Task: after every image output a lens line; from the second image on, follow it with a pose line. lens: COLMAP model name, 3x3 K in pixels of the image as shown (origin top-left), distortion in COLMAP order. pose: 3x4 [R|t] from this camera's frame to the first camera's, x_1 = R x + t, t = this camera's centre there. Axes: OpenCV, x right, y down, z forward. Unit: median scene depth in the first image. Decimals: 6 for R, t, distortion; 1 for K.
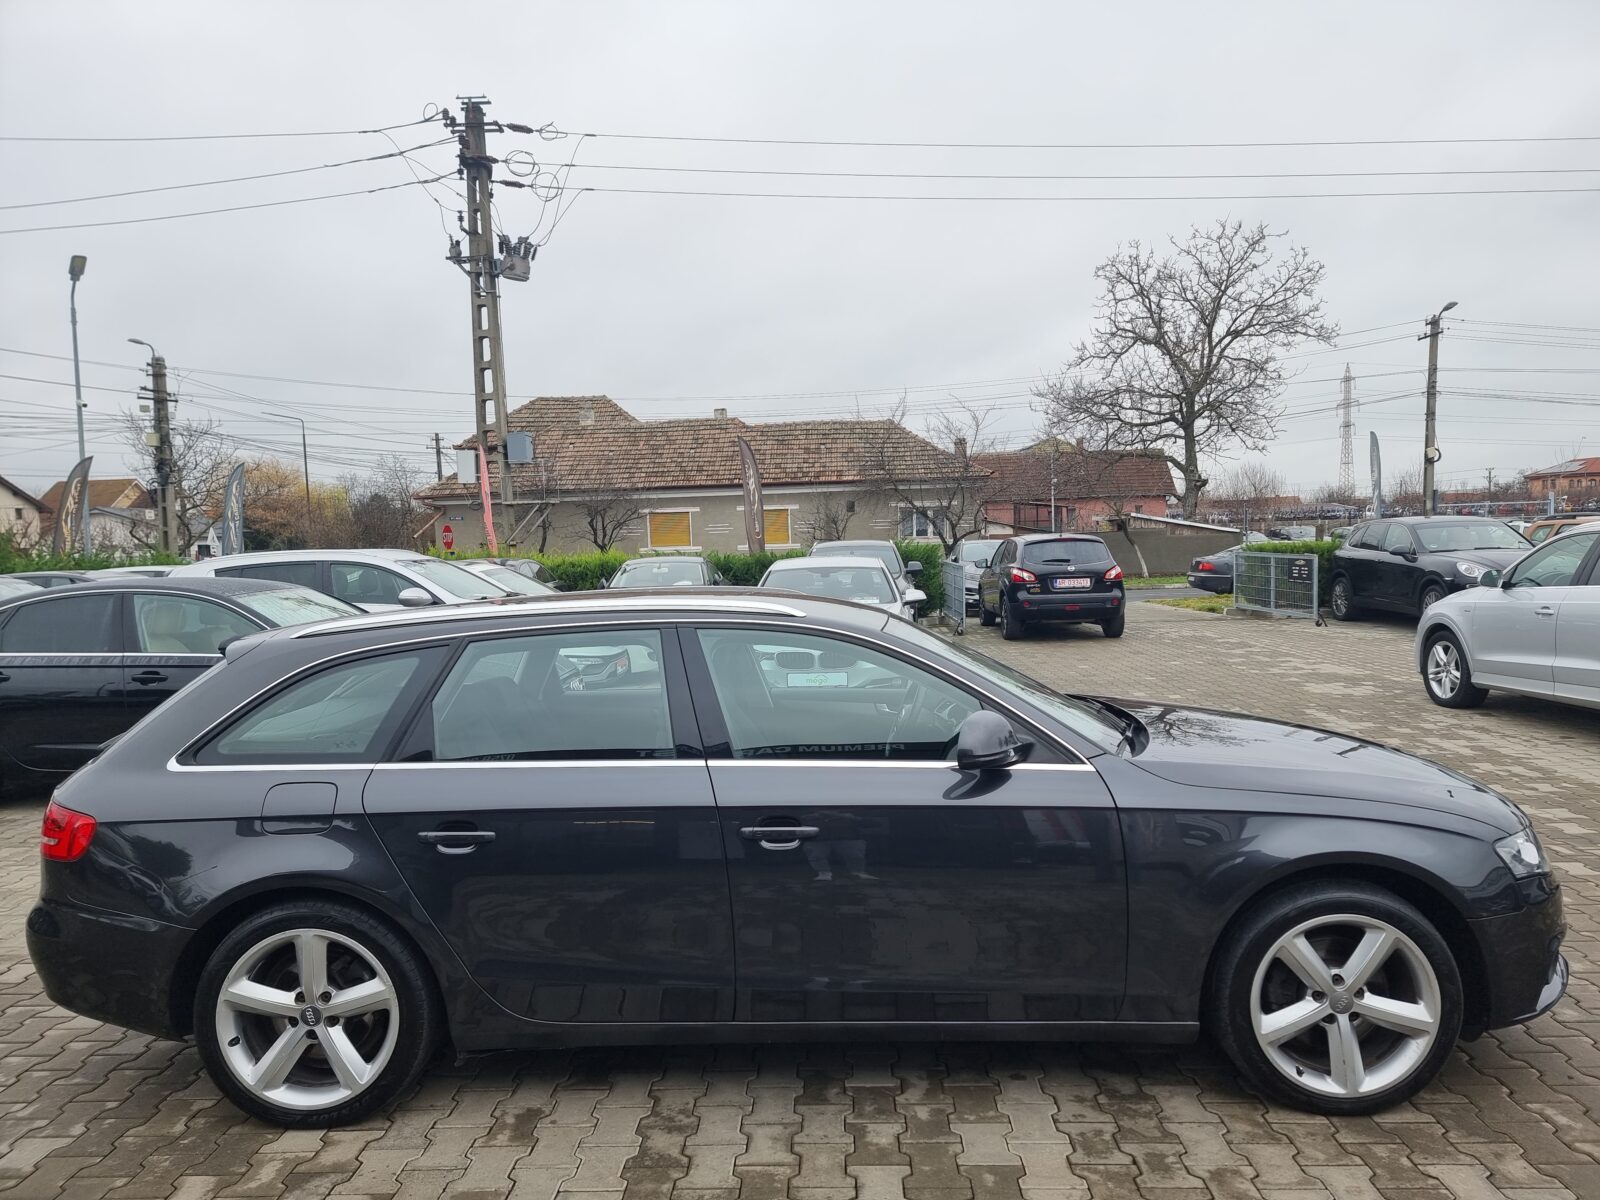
lens RADIAL K [[1110.4, 0, 800.0], [0, 1110.4, 600.0], [0, 0, 1]] dist [0.085483, -0.075276]
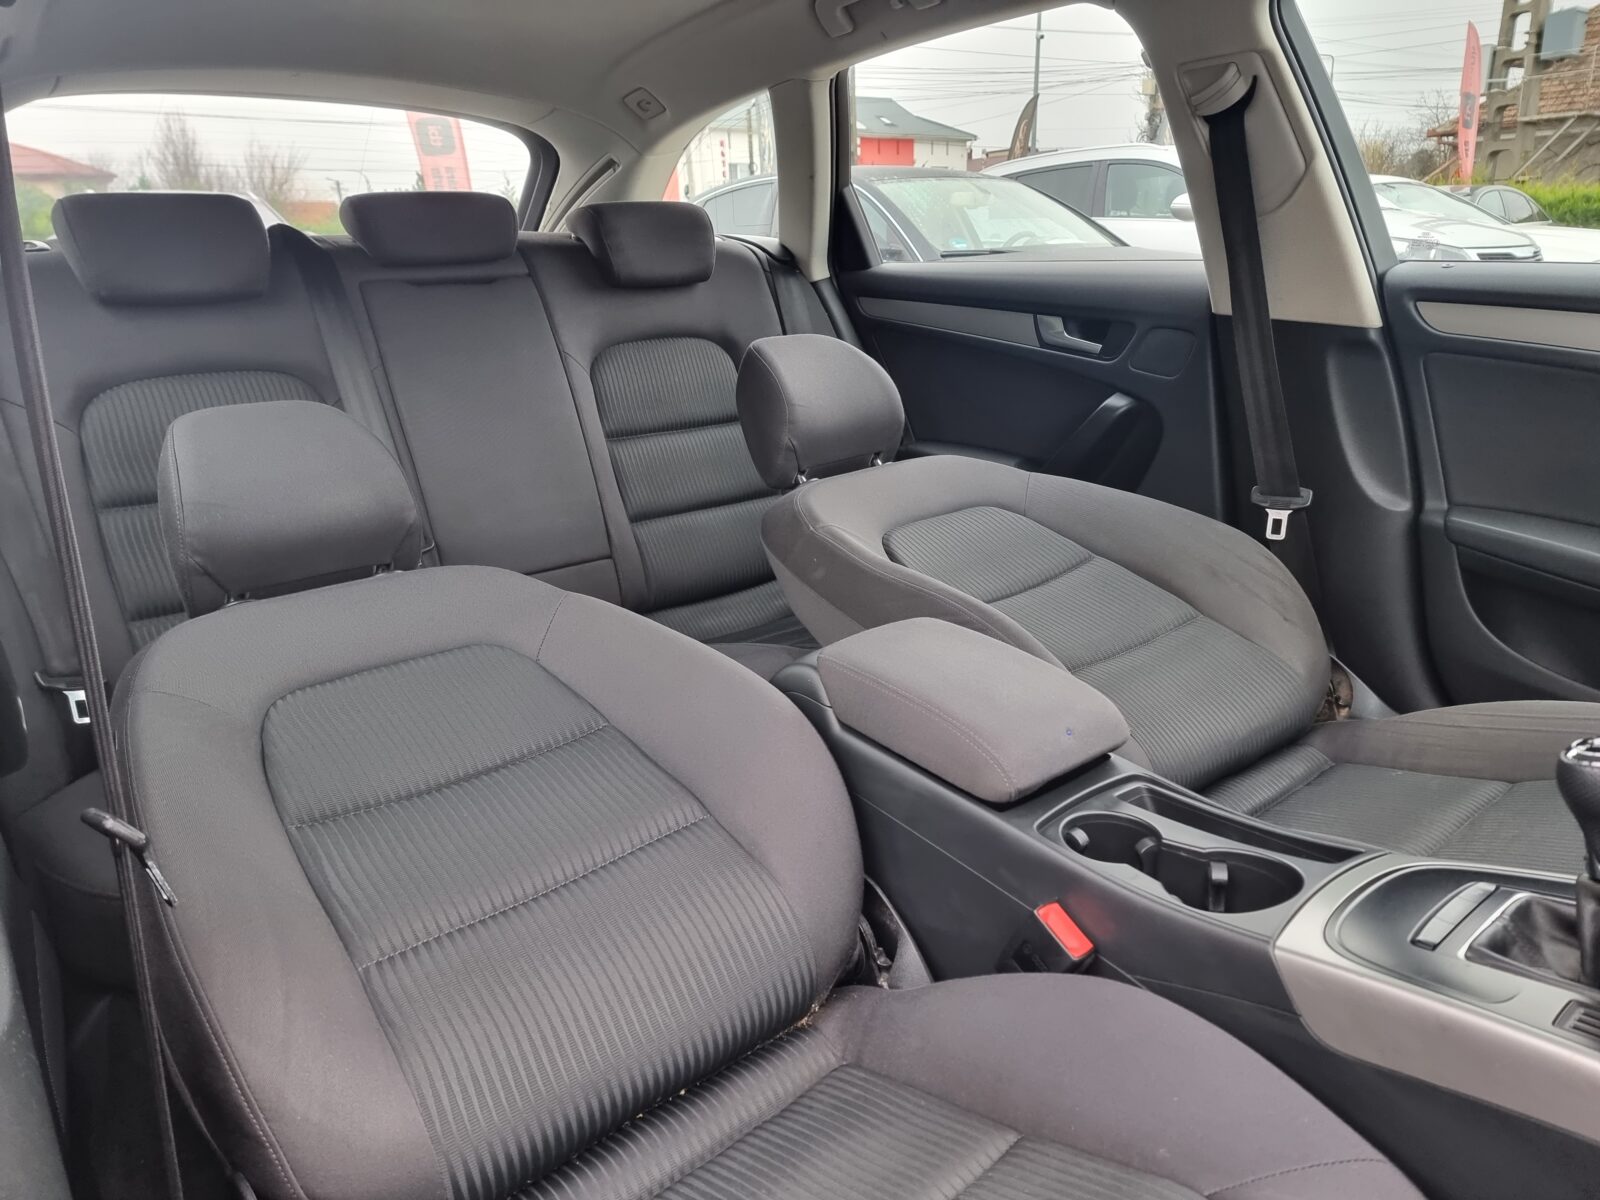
lens RADIAL K [[1102.3, 0, 809.8], [0, 1102.3, 601.9], [0, 0, 1]] dist [0.085923, -0.076960]
pose [[0.664281, 0.230809, -0.710956, 0.015515], [-0.027384, 0.958009, 0.285428, 0.013445], [0.746981, -0.170135, 0.642707, 0.109454]]
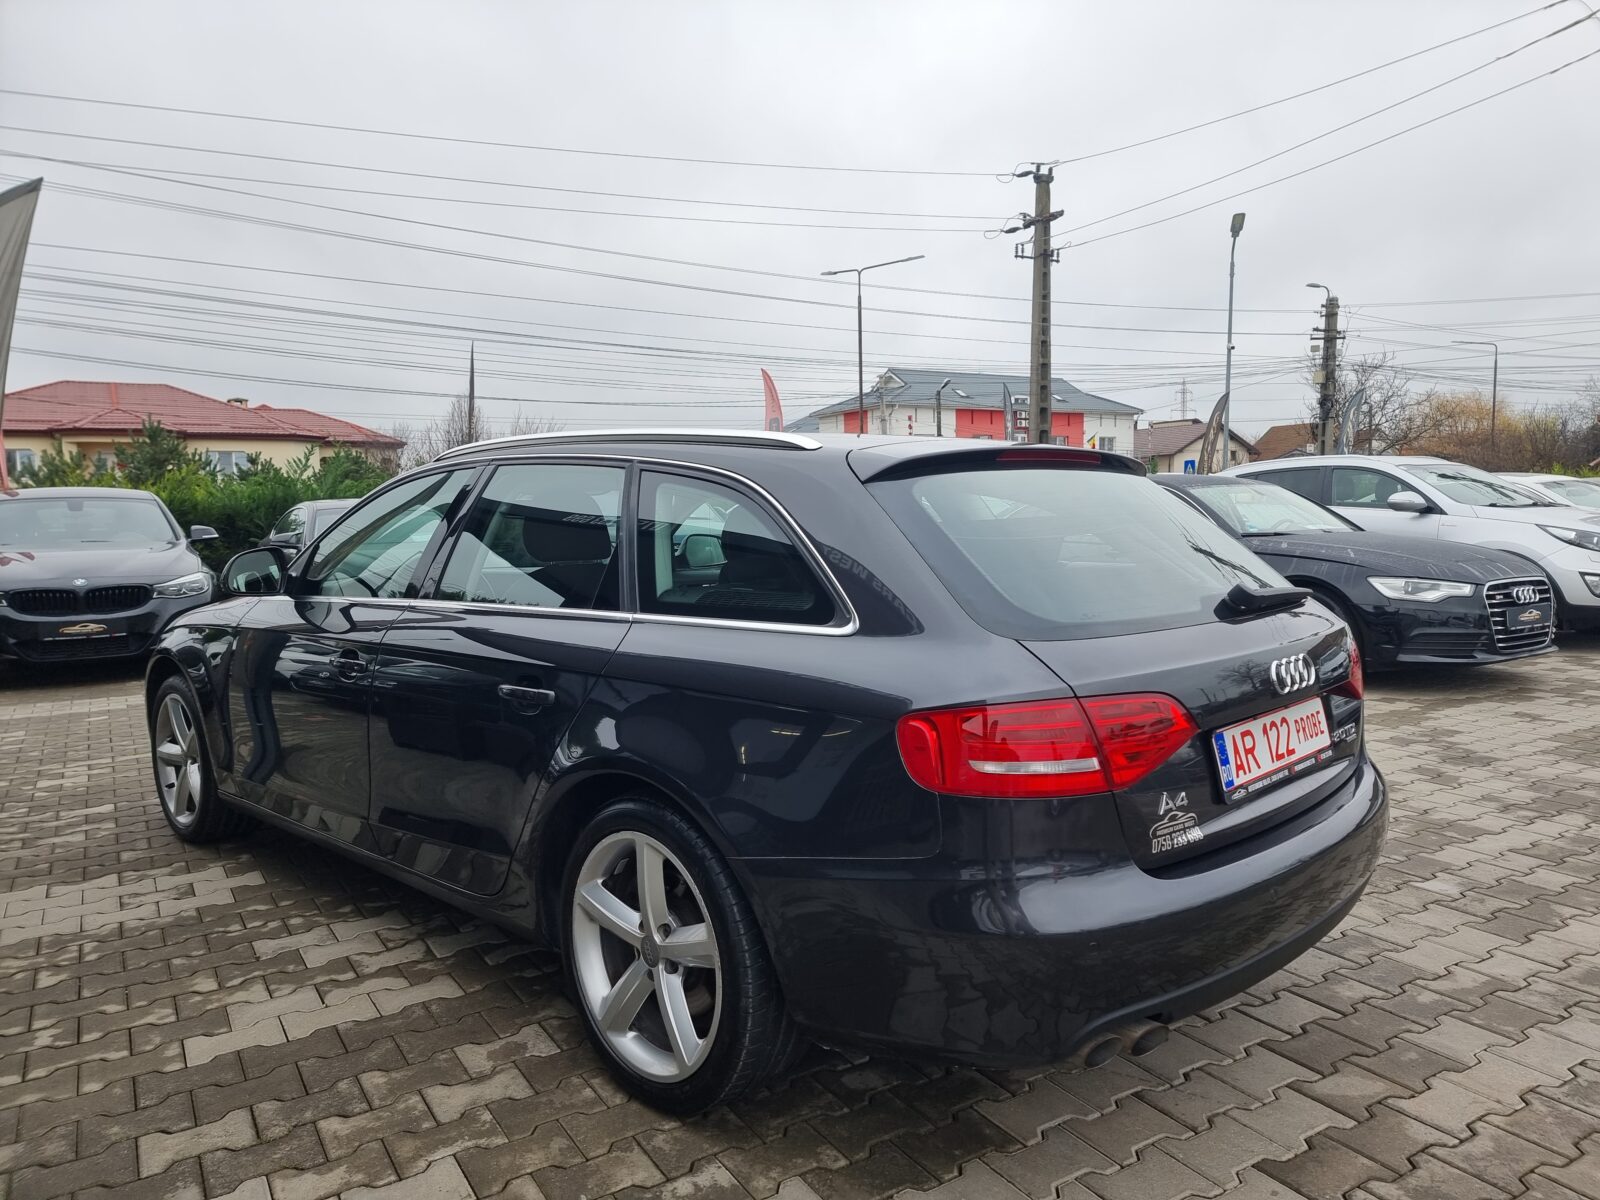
lens RADIAL K [[1112.8, 0, 823.7], [0, 1112.8, 603.6], [0, 0, 1]] dist [0.085227, -0.071000]
pose [[0.567110, 0.086313, -0.819107, 0.056956], [-0.042573, 0.996236, 0.075502, 0.010681], [0.822541, -0.007947, 0.568651, 0.011608]]
